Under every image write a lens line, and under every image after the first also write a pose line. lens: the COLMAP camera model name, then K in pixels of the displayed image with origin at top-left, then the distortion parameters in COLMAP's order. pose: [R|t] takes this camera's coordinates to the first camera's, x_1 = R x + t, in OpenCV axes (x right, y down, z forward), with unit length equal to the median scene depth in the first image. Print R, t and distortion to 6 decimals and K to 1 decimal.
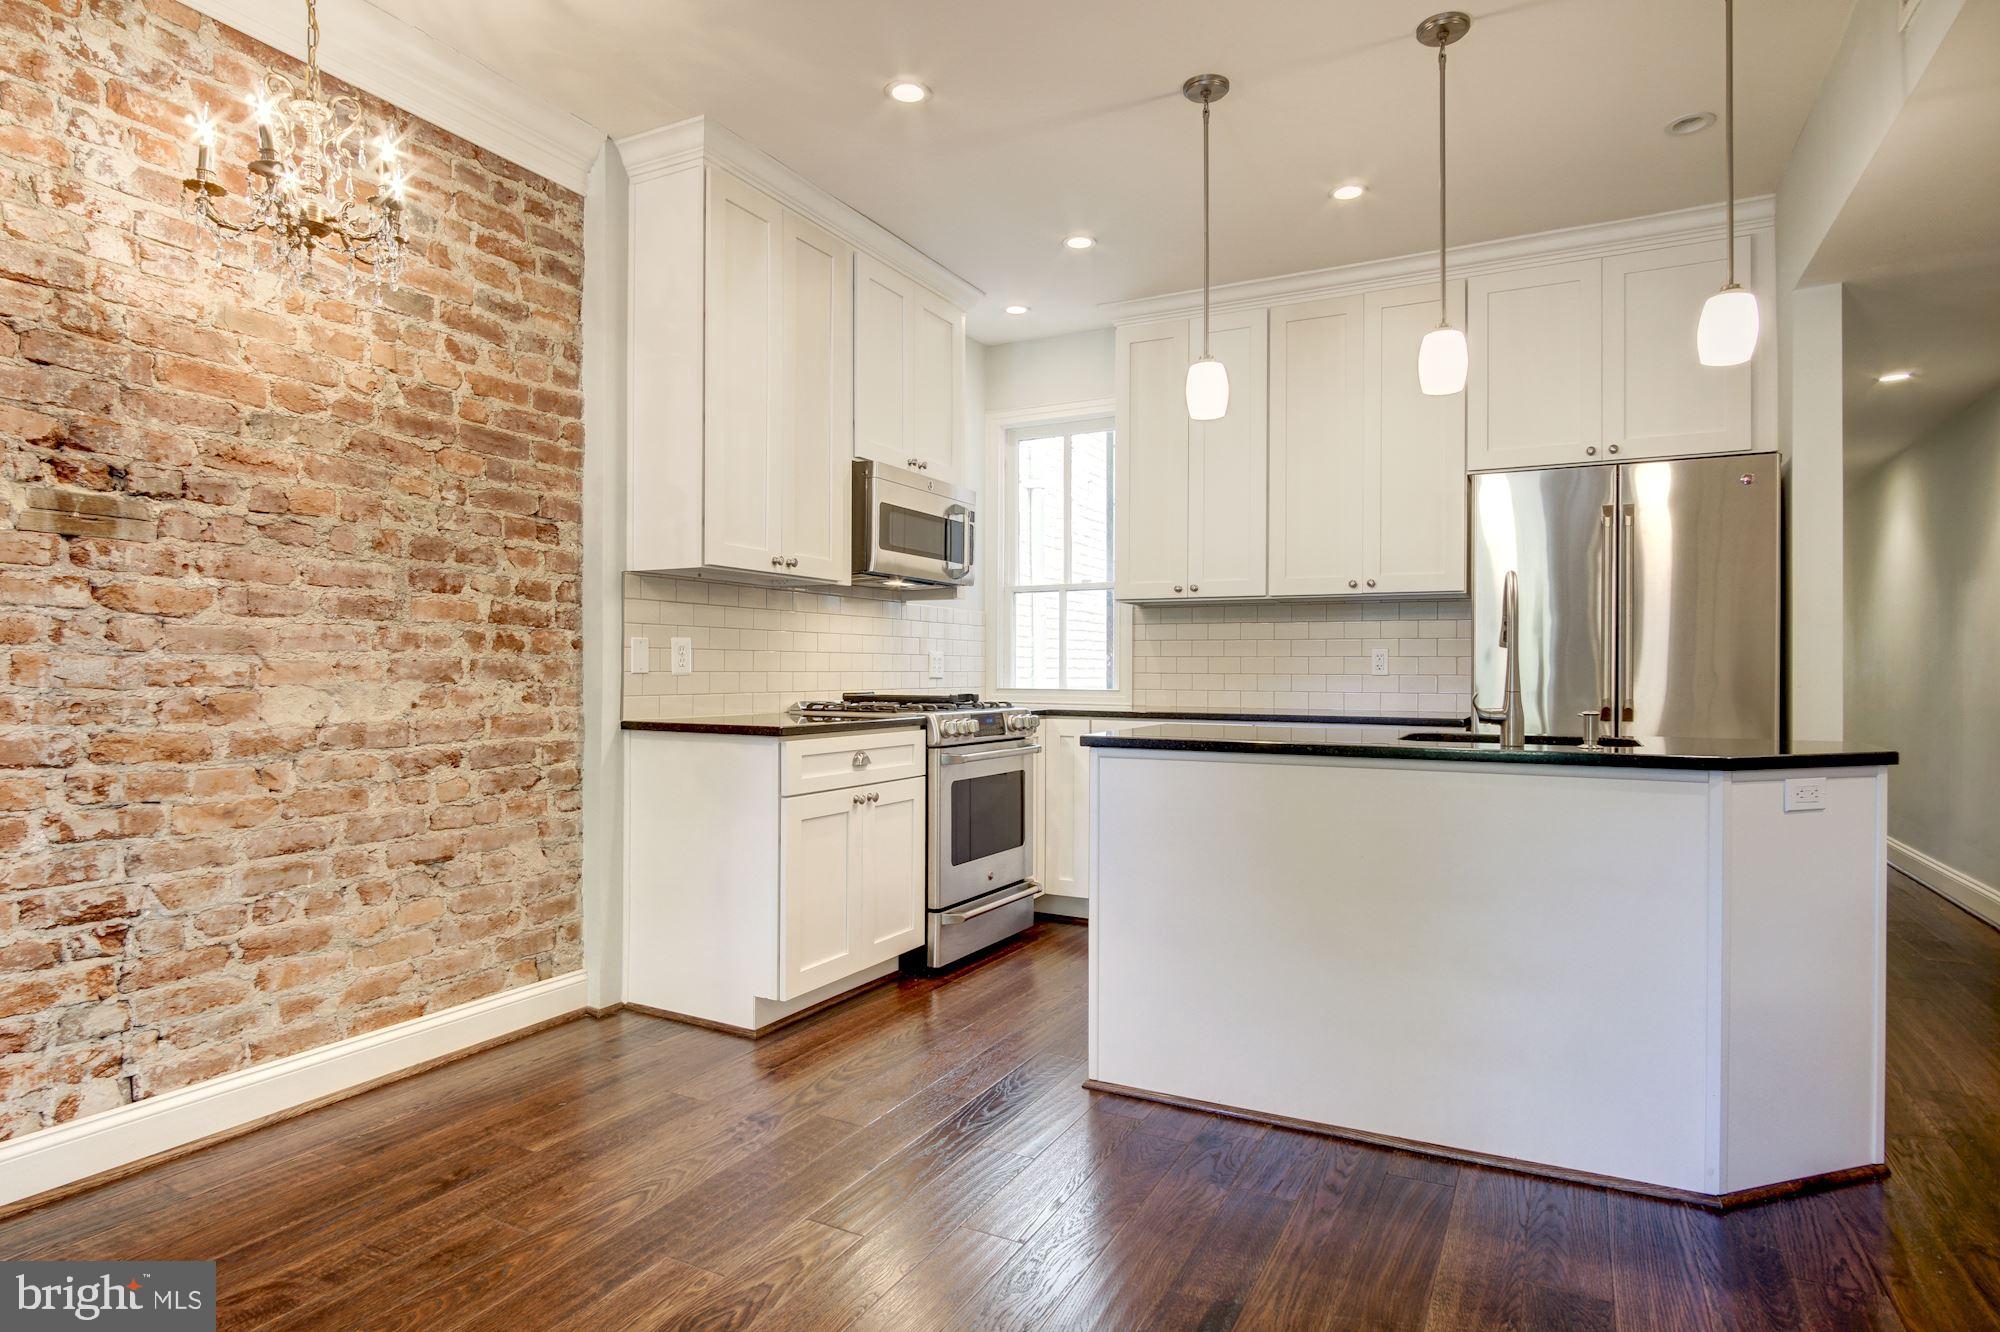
lens RADIAL K [[1099.1, 0, 1000.0], [0, 1099.1, 665.8], [0, 0, 1]] dist [-0.001546, 0.003111]
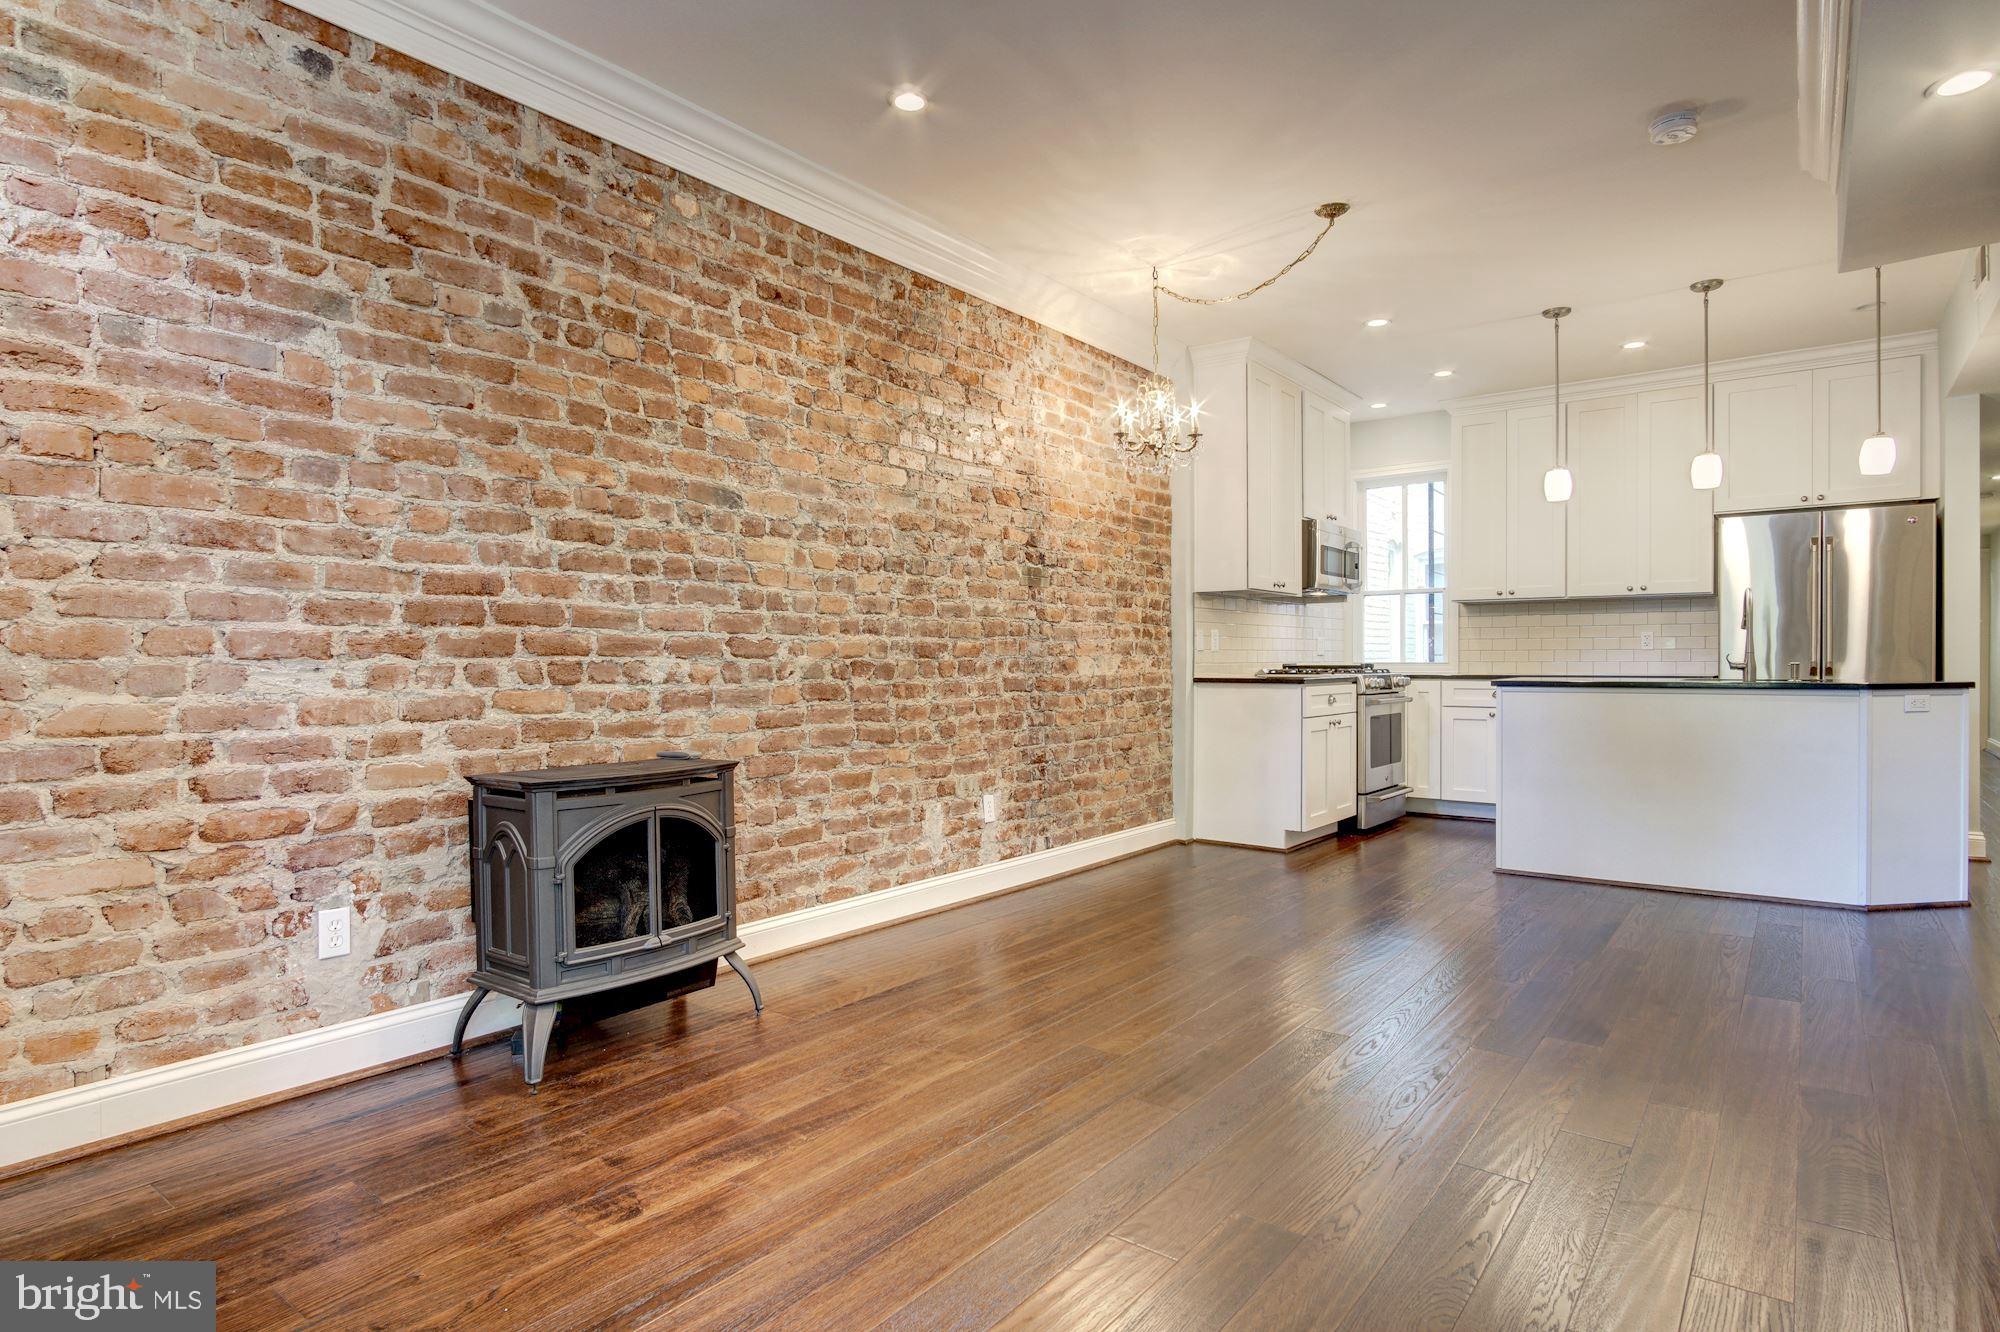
lens RADIAL K [[1099.1, 0, 997.6], [0, 1099.1, 671.9], [0, 0, 1]] dist [-0.001546, 0.003111]
pose [[0.987846, -0.007006, -0.155276, -0.394961], [0.009202, 0.999867, 0.013429, 0.014941], [0.155161, -0.014695, 0.987780, -0.813546]]
